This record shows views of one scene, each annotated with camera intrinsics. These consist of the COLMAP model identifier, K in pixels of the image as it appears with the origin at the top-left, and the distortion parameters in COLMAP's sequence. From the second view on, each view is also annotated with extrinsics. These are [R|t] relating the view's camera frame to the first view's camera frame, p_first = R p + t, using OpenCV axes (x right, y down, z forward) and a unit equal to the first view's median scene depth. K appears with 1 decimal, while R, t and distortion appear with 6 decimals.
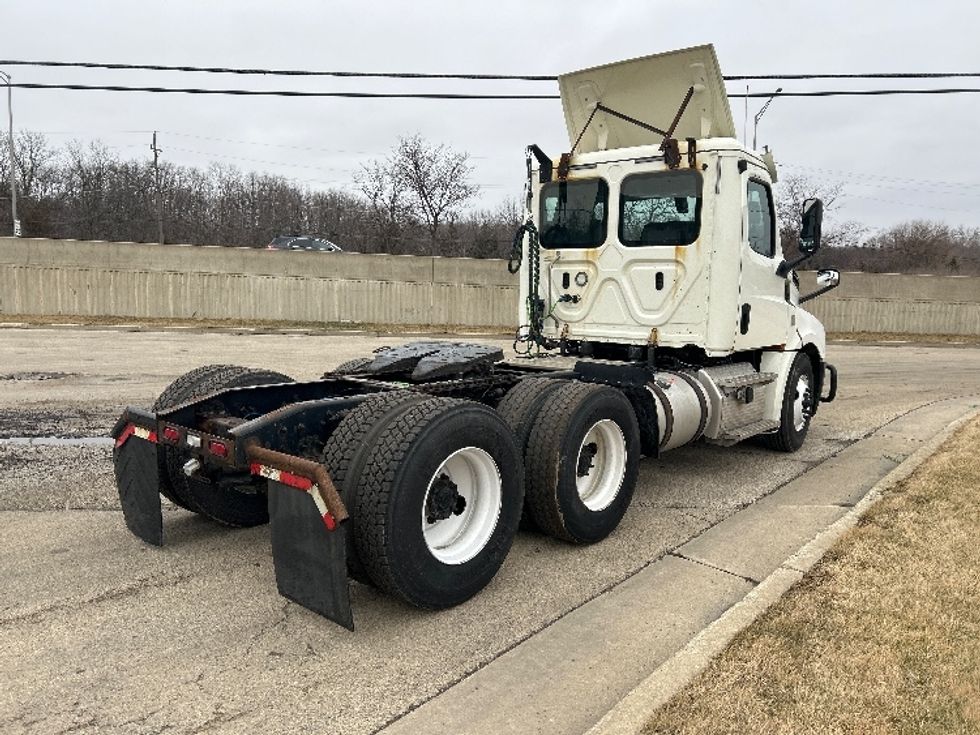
lens RADIAL K [[688.0, 0, 490.0], [0, 688.0, 367.5], [0, 0, 1]] dist [0.001971, -0.001246]
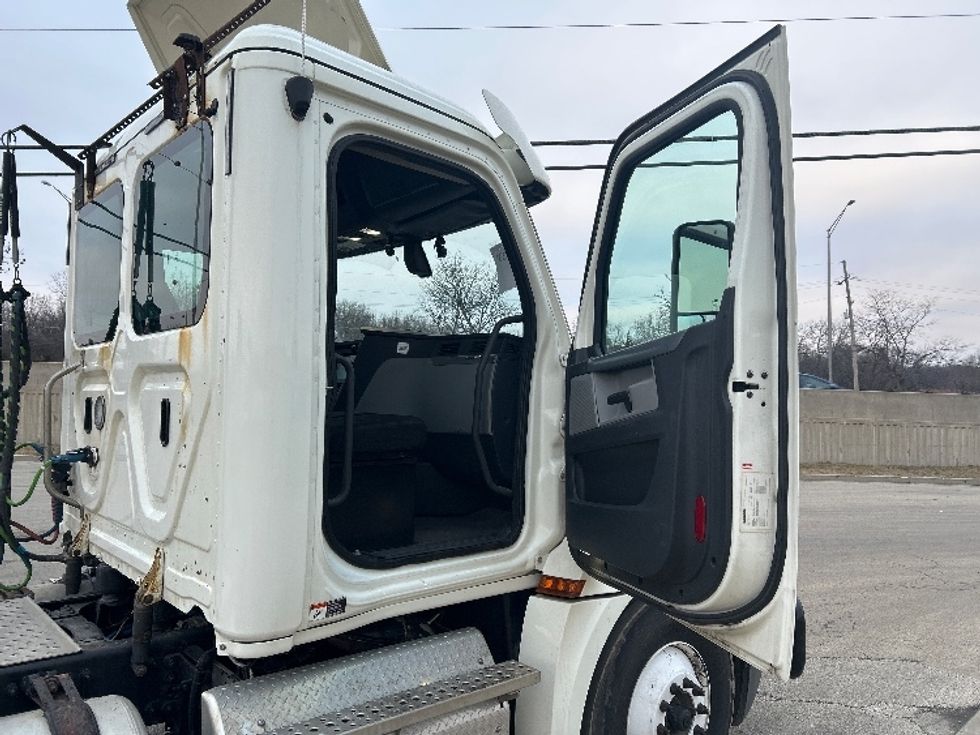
lens RADIAL K [[707.5, 0, 490.0], [0, 707.5, 367.5], [0, 0, 1]] dist [-0.008201, -0.004348]
pose [[0.994079, -0.004674, -0.108563, 0.449059], [-0.014416, 0.984572, -0.174387, -0.087188], [0.107703, 0.174920, 0.978674, 0.615535]]
